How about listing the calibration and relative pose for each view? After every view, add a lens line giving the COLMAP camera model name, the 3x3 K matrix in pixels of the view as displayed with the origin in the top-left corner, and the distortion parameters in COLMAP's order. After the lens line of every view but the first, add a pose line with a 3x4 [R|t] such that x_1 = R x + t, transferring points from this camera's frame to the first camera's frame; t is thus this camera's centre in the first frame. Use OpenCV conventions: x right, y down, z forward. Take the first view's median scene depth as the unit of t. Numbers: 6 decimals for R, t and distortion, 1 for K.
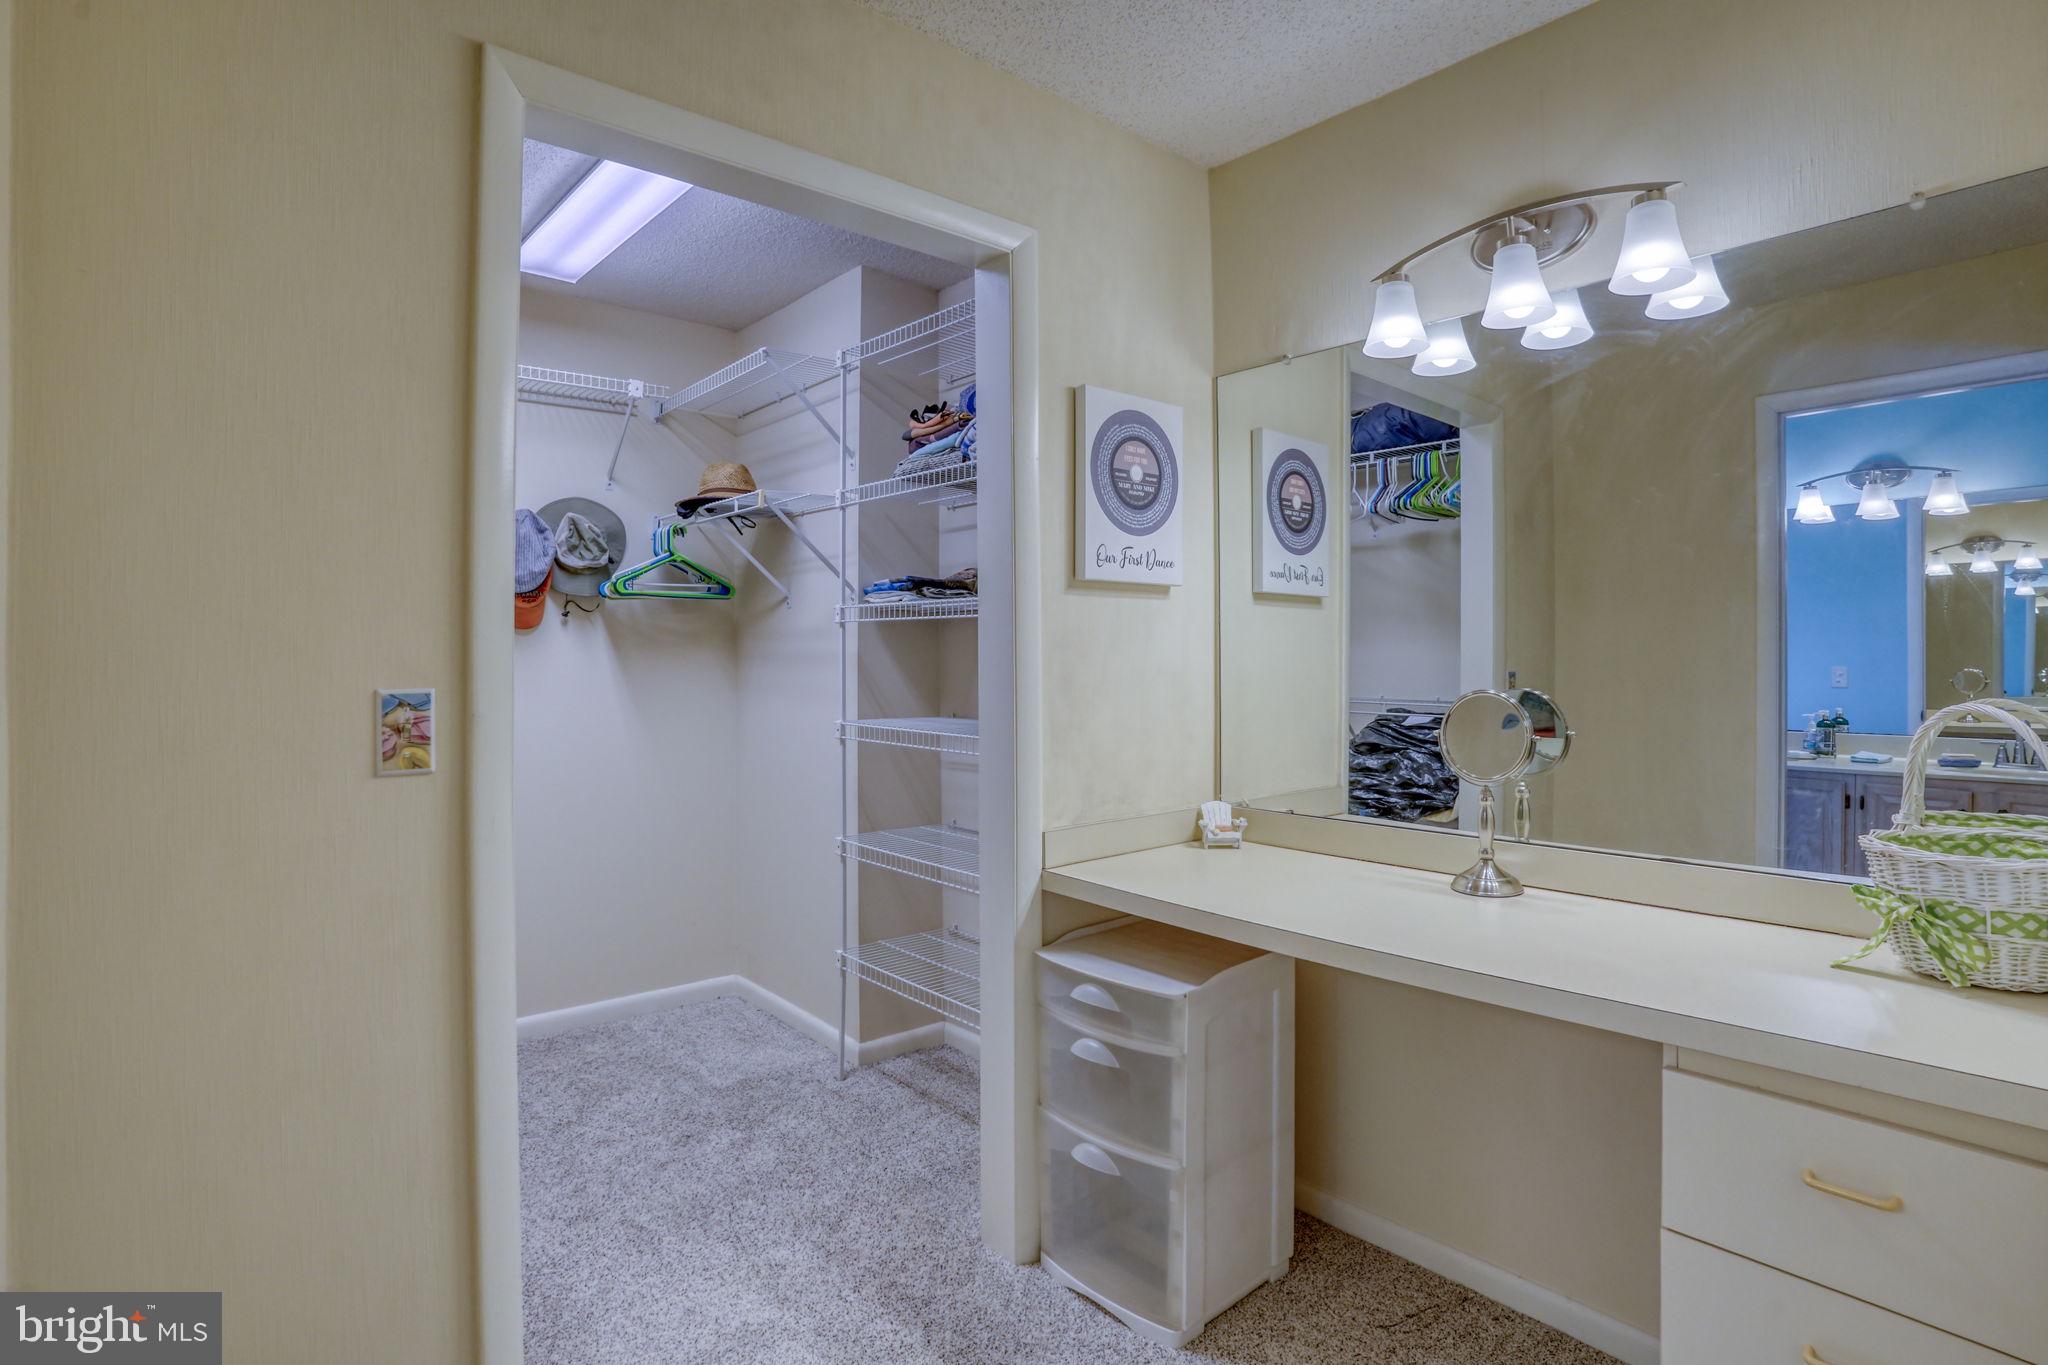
lens RADIAL K [[1032.6, 0, 1013.7], [0, 1032.6, 628.9], [0, 0, 1]] dist [-0.063596, 0.028039]
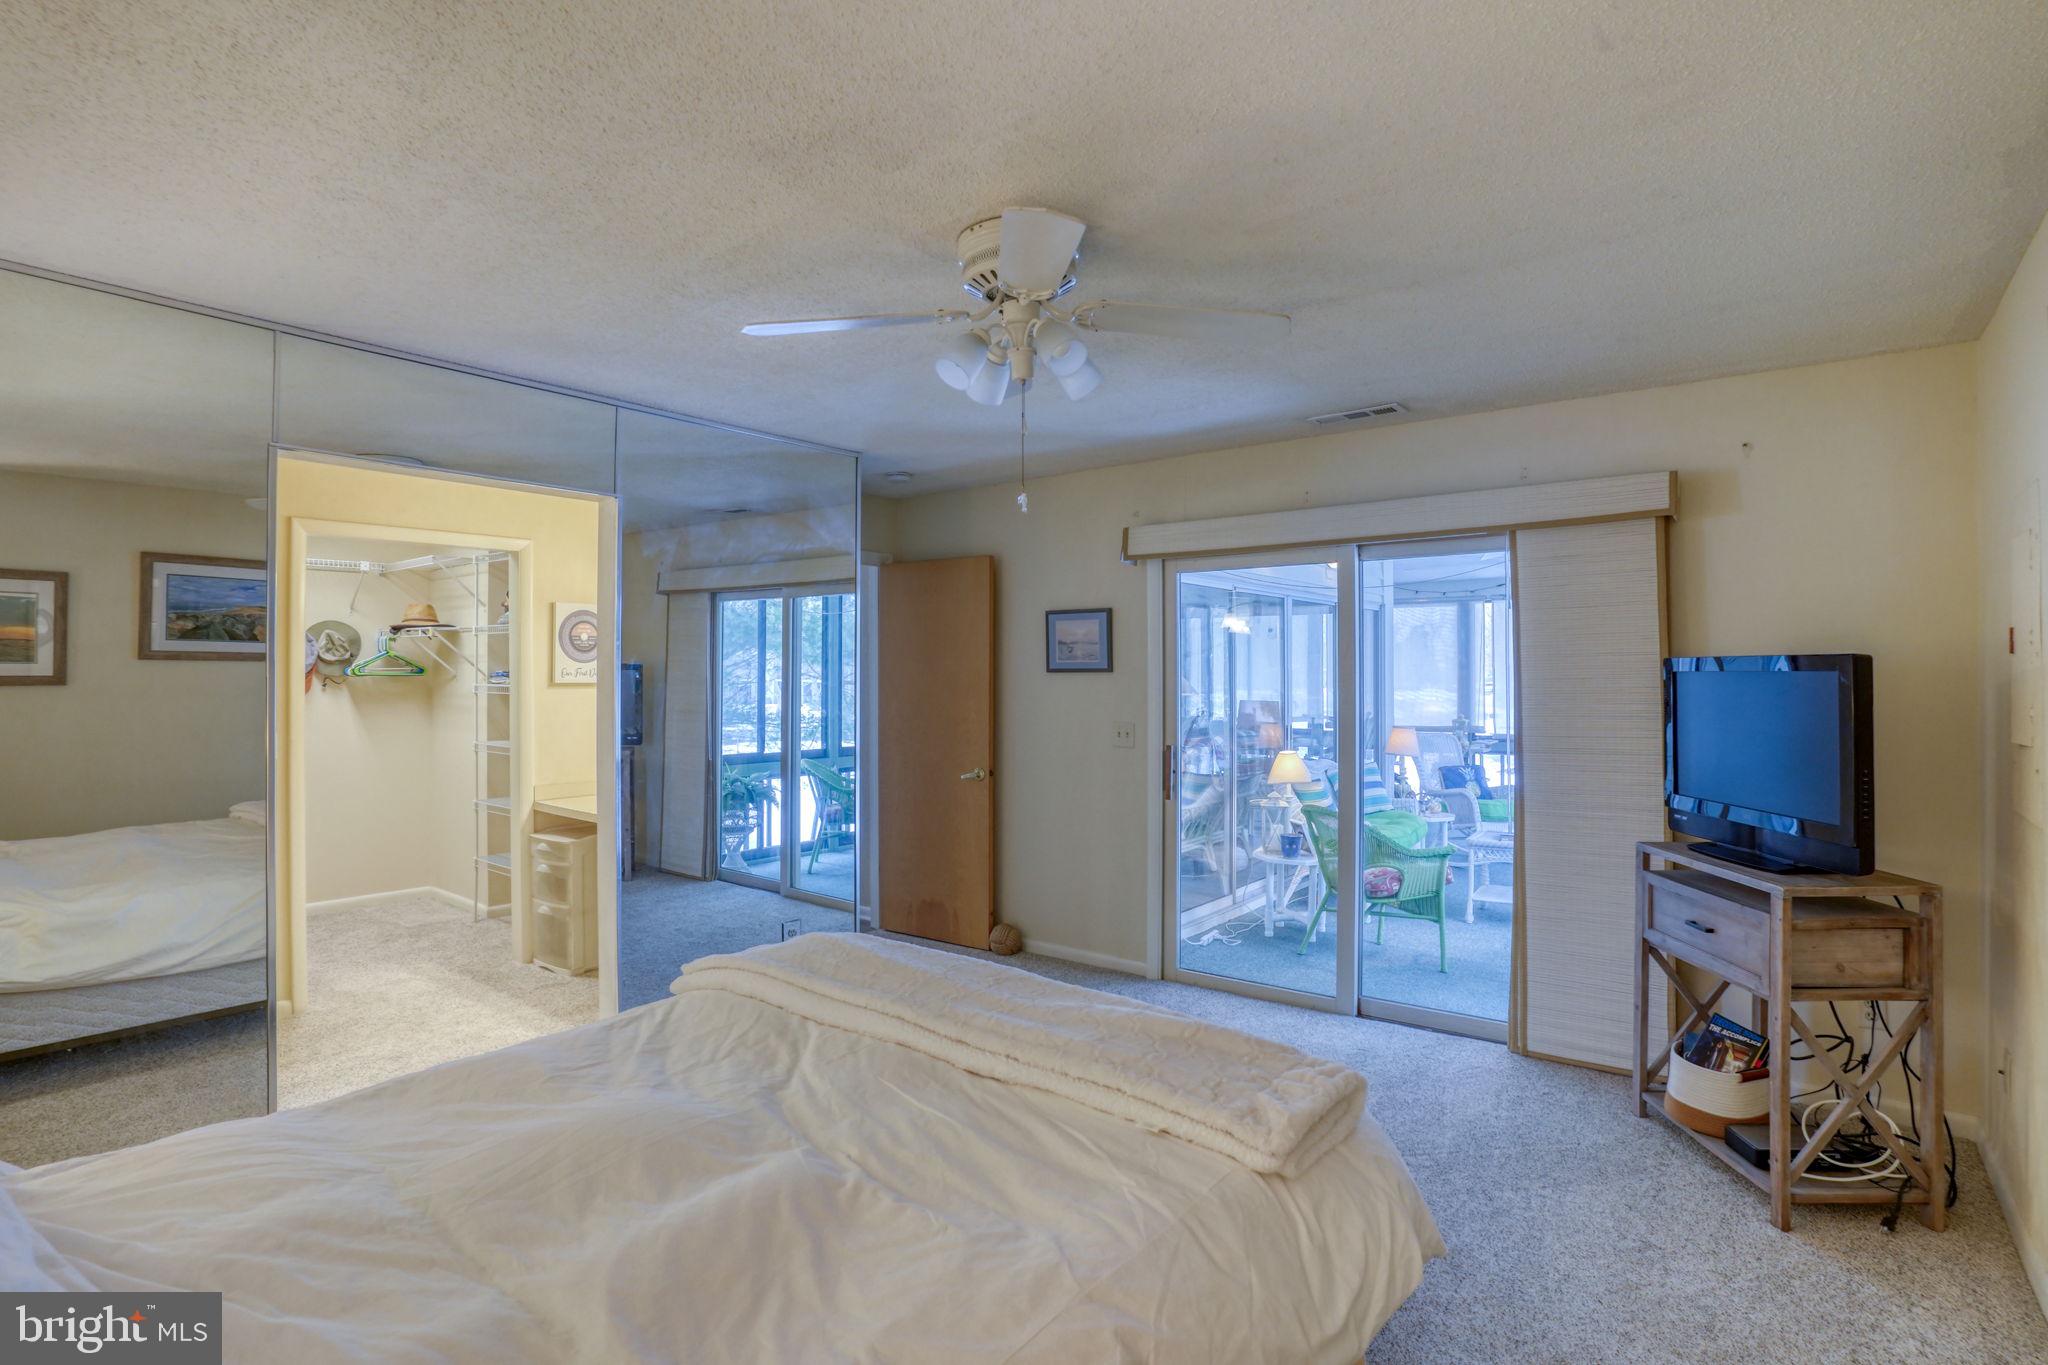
lens RADIAL K [[1018.8, 0, 1018.2], [0, 1018.8, 672.6], [0, 0, 1]] dist [-0.063609, 0.026191]
pose [[0.981386, 0.006399, 0.191937, 0.447466], [-0.009433, 0.999845, 0.014898, -0.076850], [-0.191812, -0.016432, 0.981294, -1.003675]]
